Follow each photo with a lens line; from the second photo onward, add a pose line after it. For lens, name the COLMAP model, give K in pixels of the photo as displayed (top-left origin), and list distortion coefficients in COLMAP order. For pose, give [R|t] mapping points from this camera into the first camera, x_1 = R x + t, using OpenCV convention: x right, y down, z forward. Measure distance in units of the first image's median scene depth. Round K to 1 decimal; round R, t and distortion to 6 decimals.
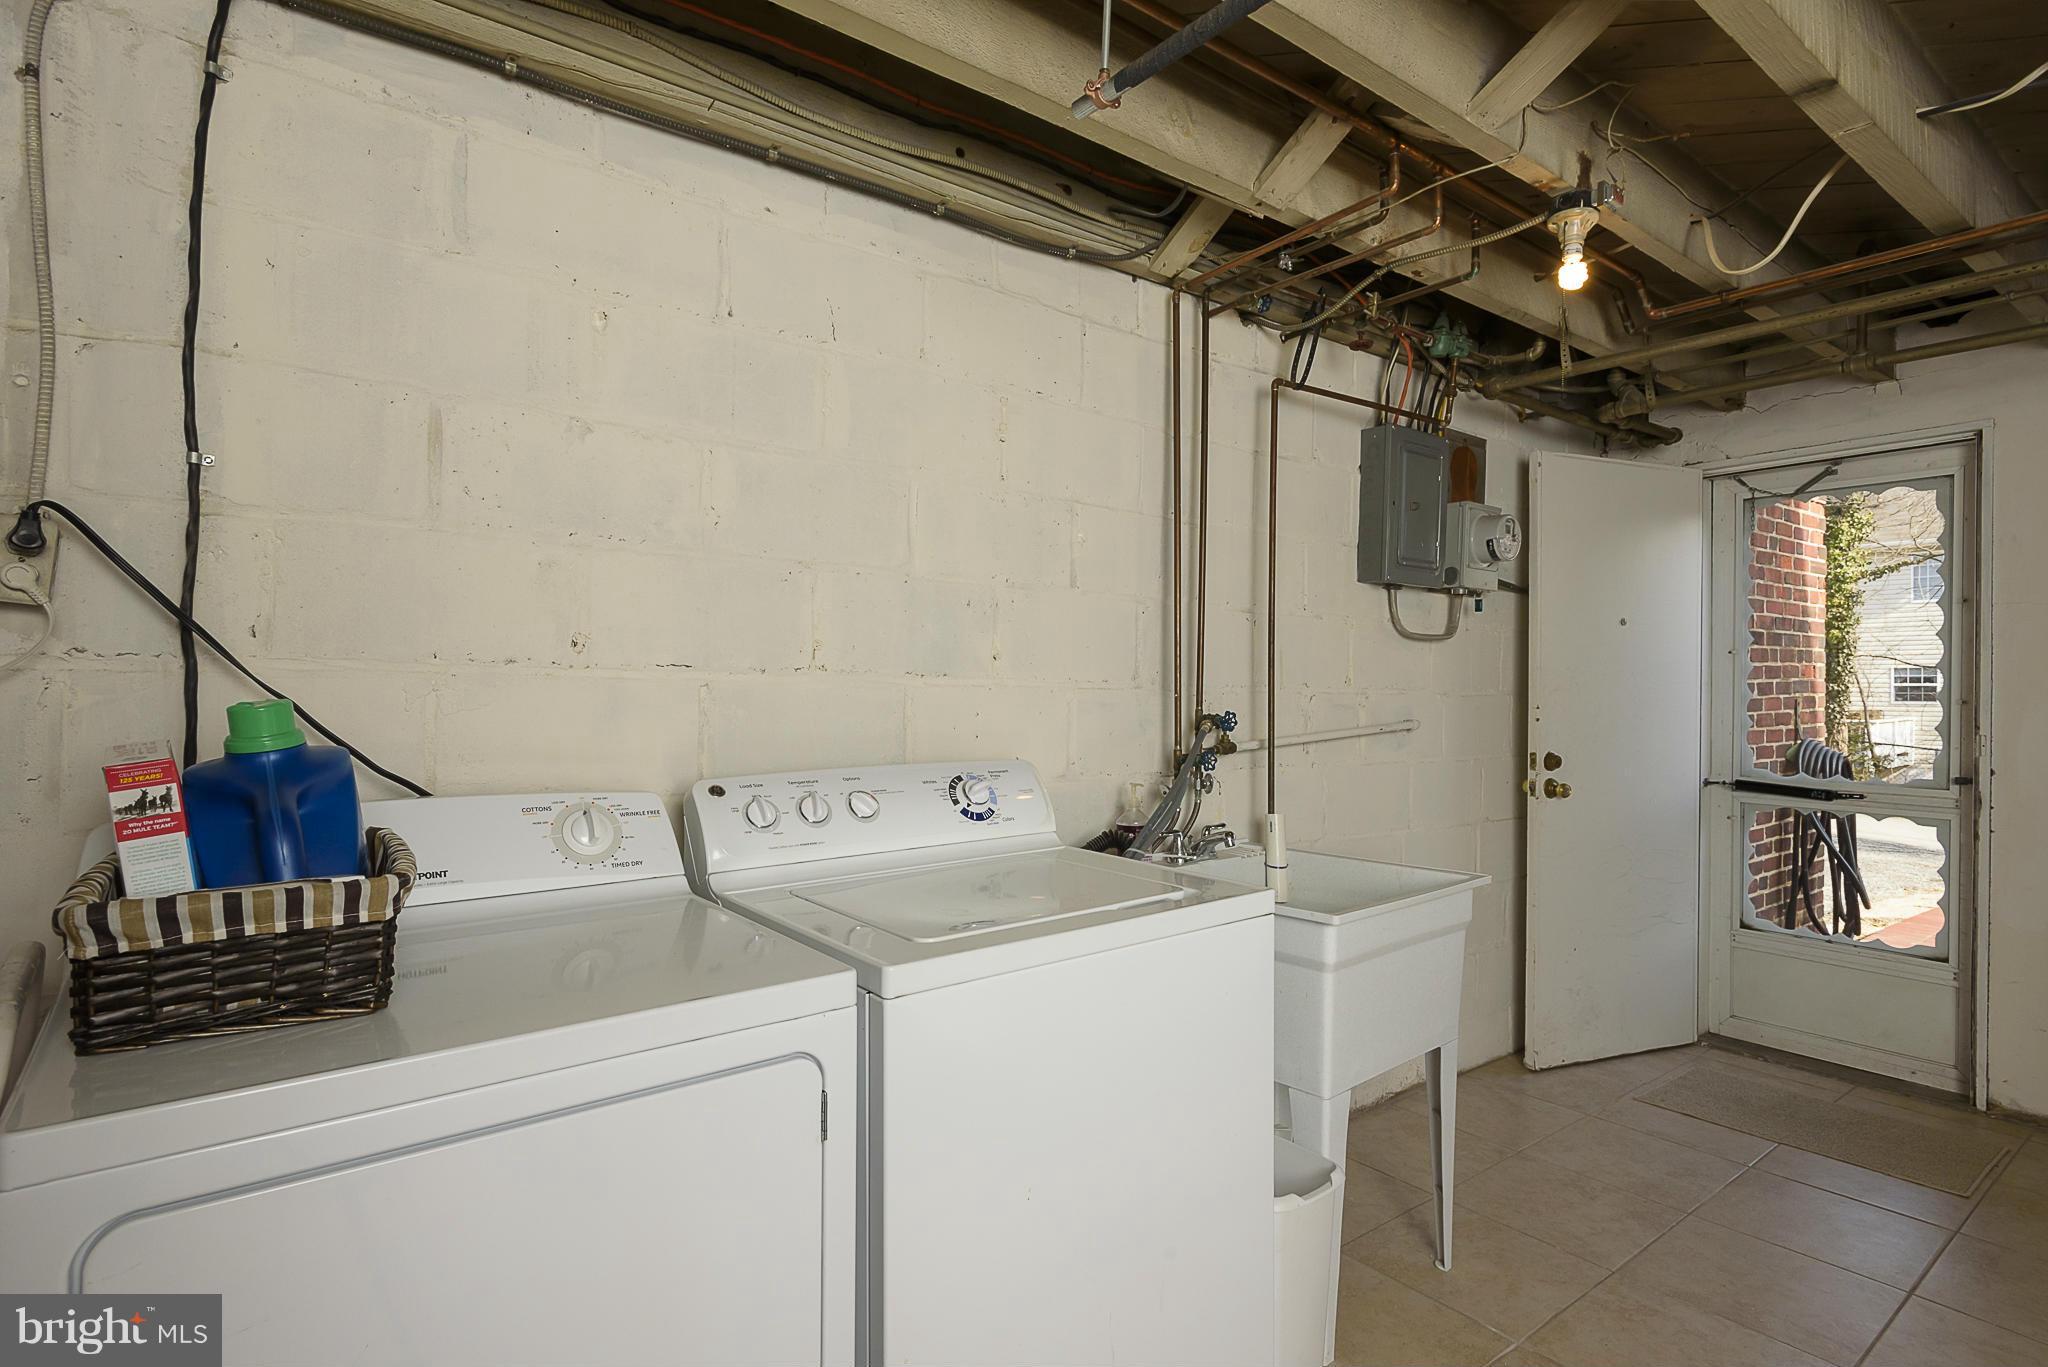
lens RADIAL K [[1017.9, 0, 1024.0], [0, 1017.9, 683.5], [0, 0, 1]] dist [0.000489, 0.000309]
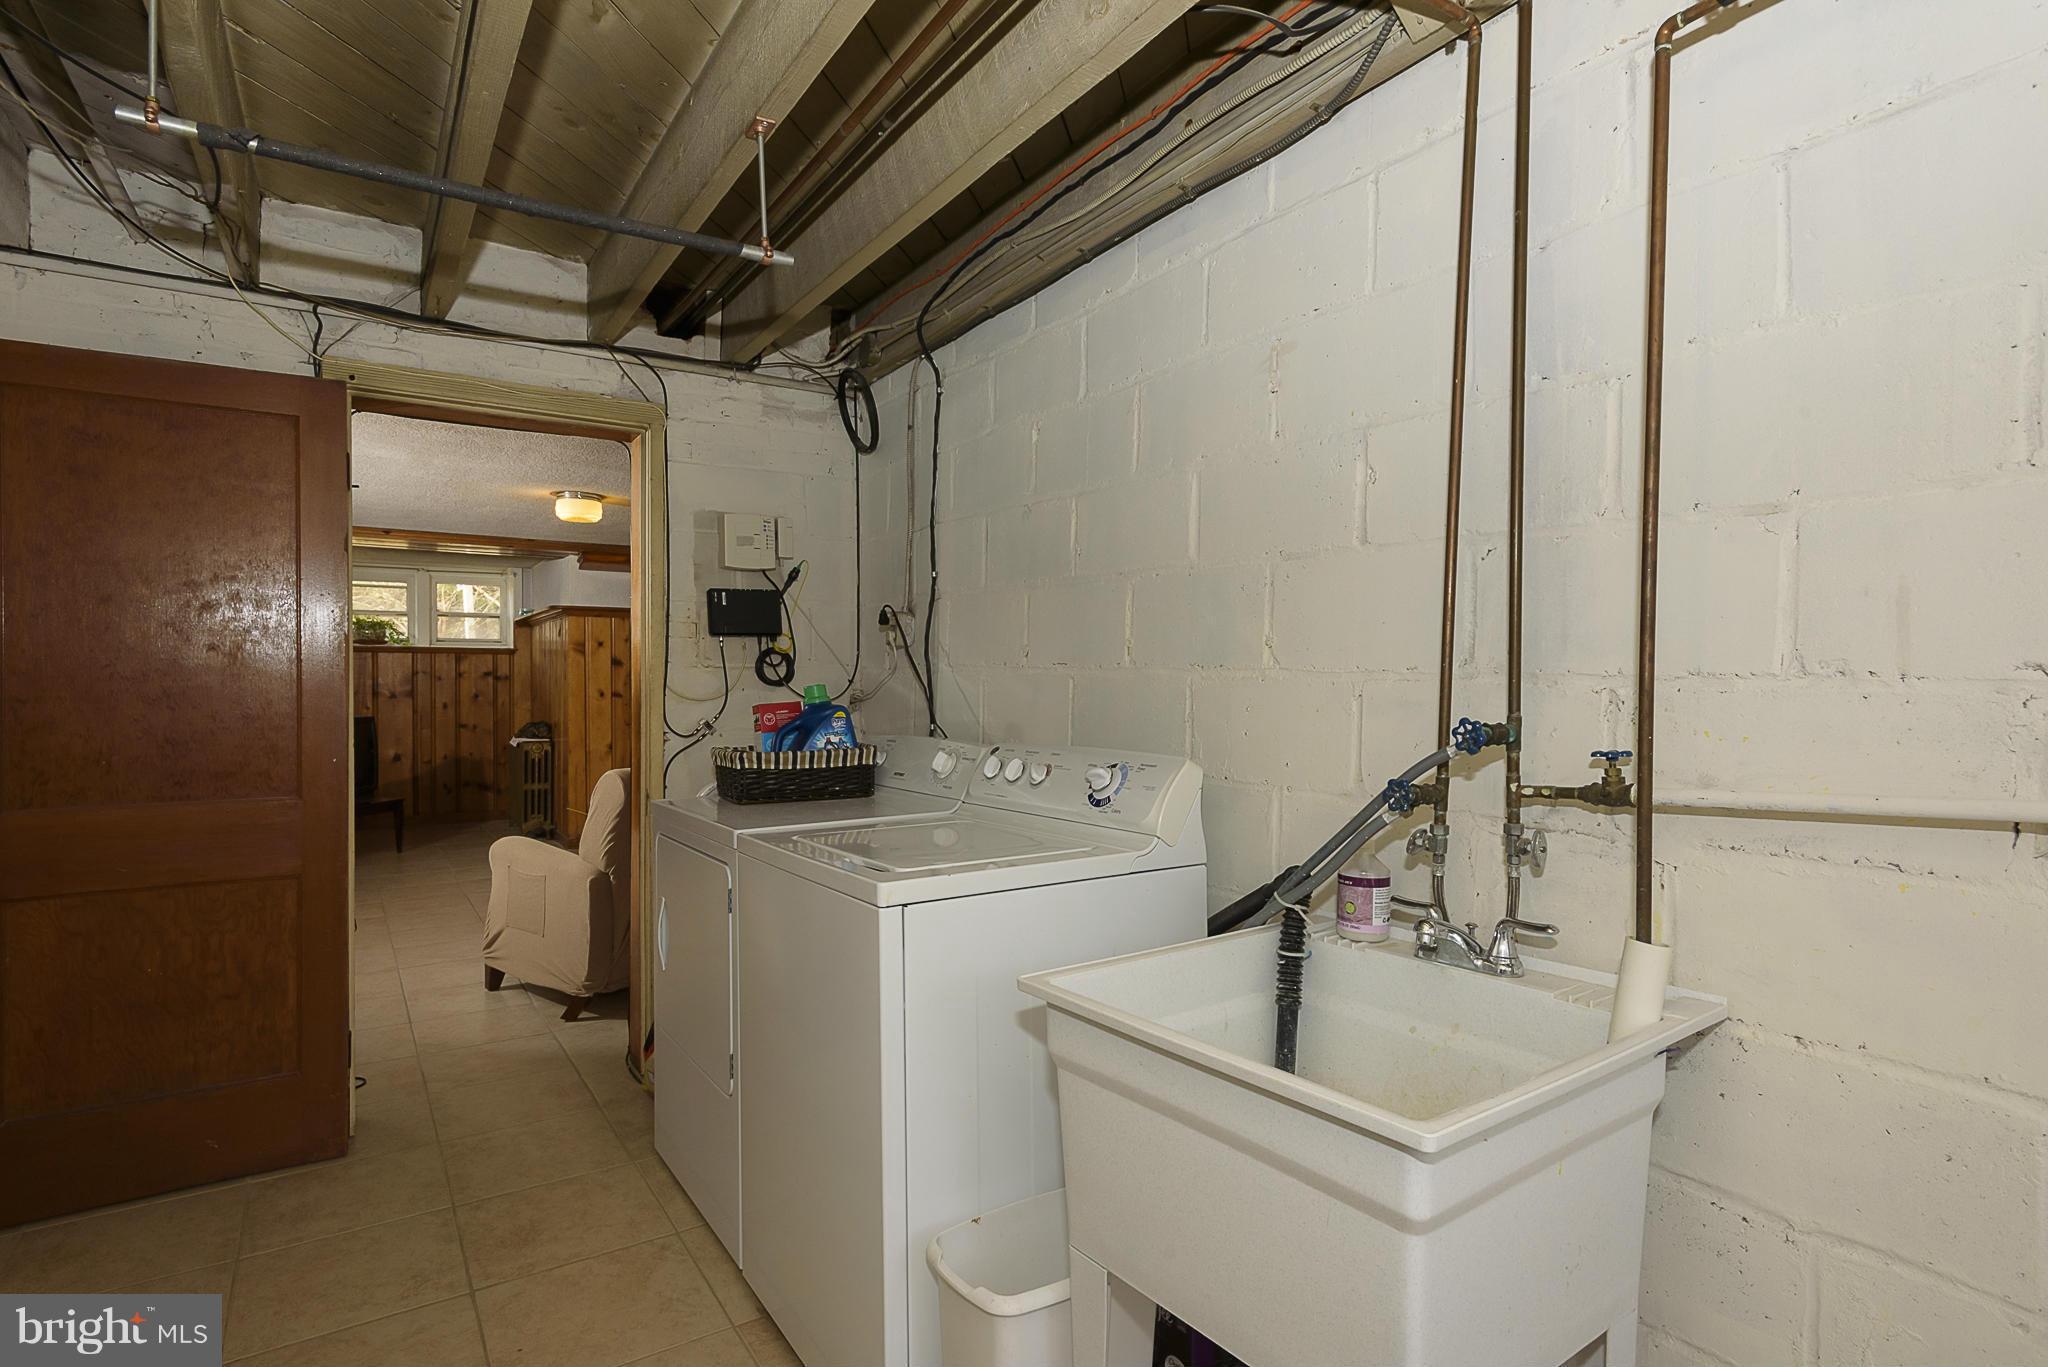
lens RADIAL K [[1017.9, 0, 1024.0], [0, 1017.9, 683.5], [0, 0, 1]] dist [0.000489, 0.000309]
pose [[-0.074982, 0.000517, -0.997185, 0.985101], [-0.005637, 0.999984, 0.000942, 0.008352], [0.997169, 0.005692, -0.074977, 0.992050]]
